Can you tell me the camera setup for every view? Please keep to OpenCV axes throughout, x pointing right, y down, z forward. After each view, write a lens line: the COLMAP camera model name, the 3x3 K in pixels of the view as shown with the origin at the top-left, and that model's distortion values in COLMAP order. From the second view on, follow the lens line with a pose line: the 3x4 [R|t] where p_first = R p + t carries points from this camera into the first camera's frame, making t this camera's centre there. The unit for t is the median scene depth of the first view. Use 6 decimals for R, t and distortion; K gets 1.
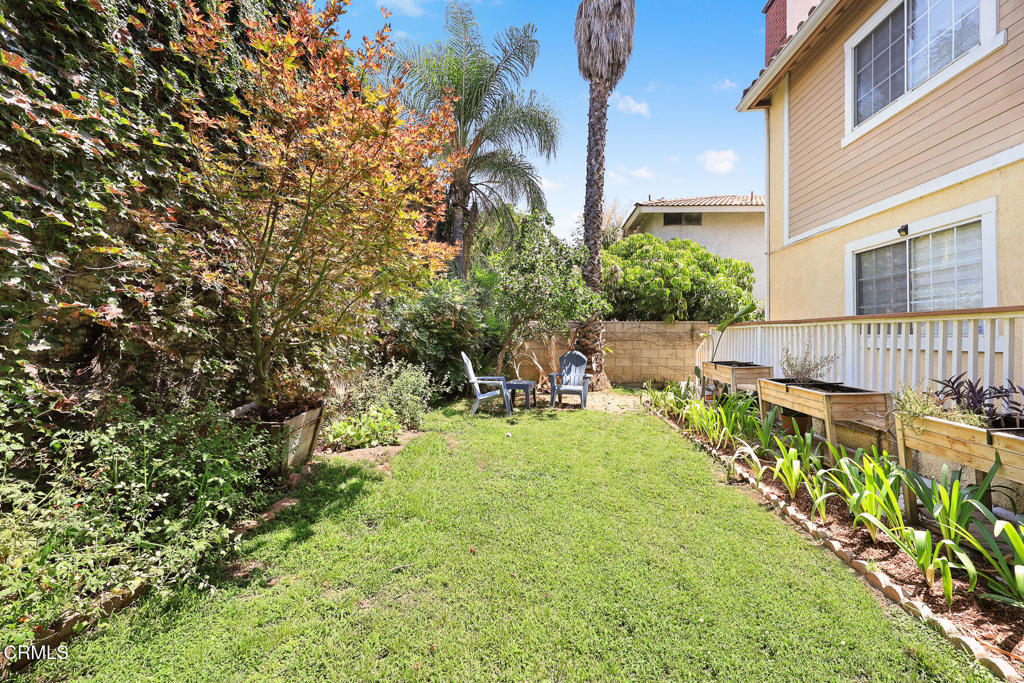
lens RADIAL K [[472.1, 0, 511.5], [0, 472.1, 337.6], [0, 0, 1]] dist [0.001106, 0.000181]
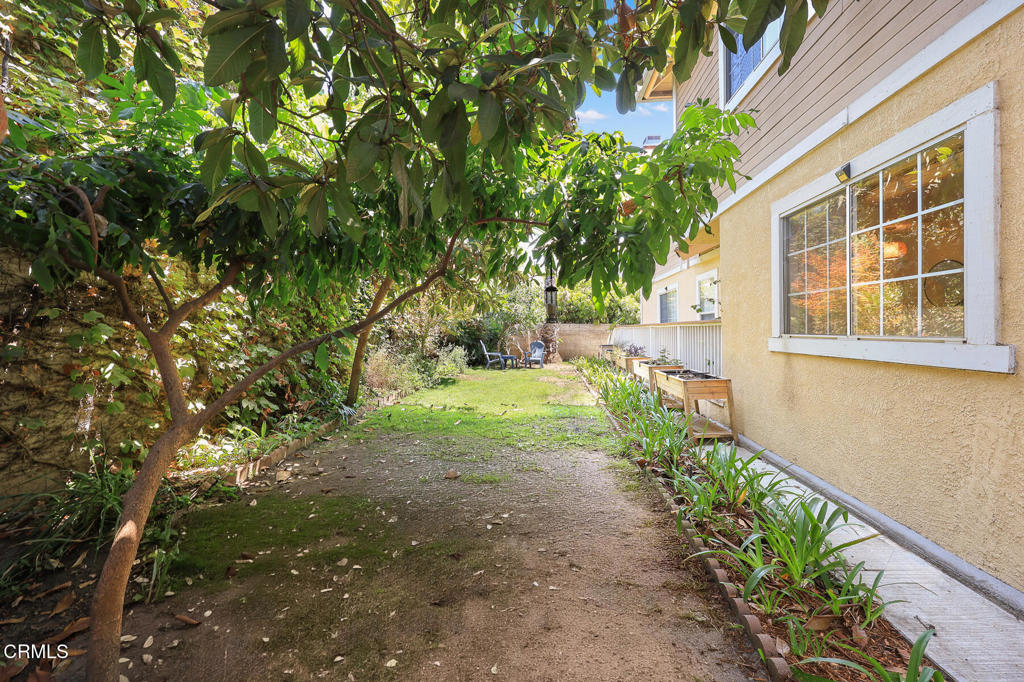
lens RADIAL K [[472.1, 0, 511.5], [0, 472.1, 337.1], [0, 0, 1]] dist [0.001106, 0.000181]
pose [[0.999938, -0.006192, 0.009280, 0.013492], [0.006154, 0.999973, 0.004063, 0.008868], [-0.009305, -0.004006, 0.999949, -1.150242]]
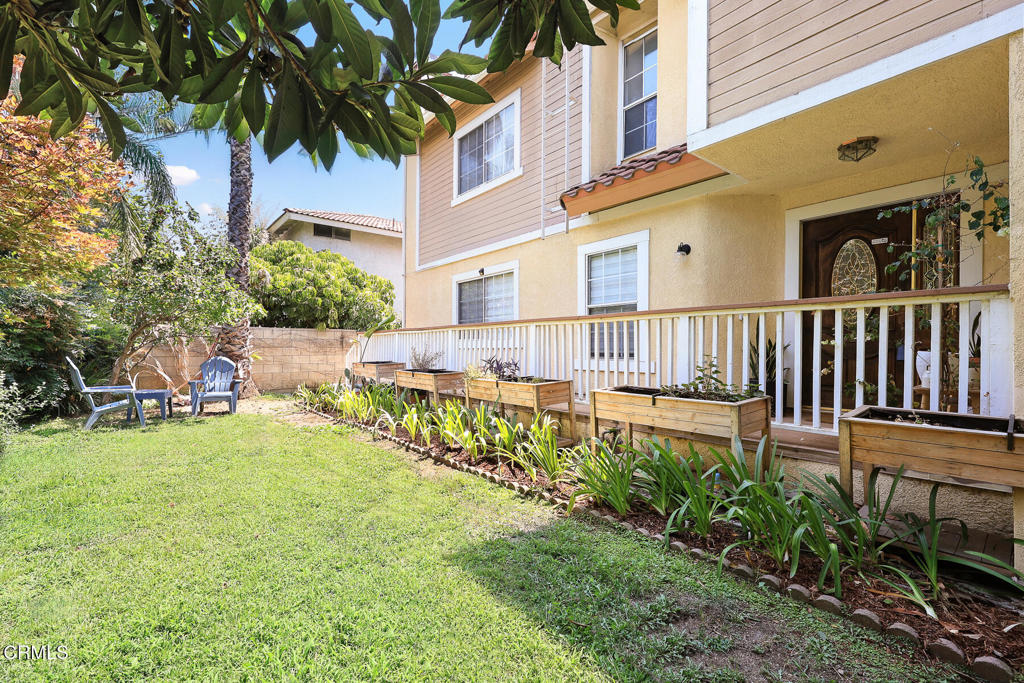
lens RADIAL K [[472.1, 0, 511.5], [0, 472.1, 337.6], [0, 0, 1]] dist [0.001106, 0.000181]
pose [[0.754203, 0.016364, 0.656437, -0.063236], [-0.001996, 0.999742, -0.022629, 0.013951], [-0.656638, 0.015756, 0.754041, -0.132779]]
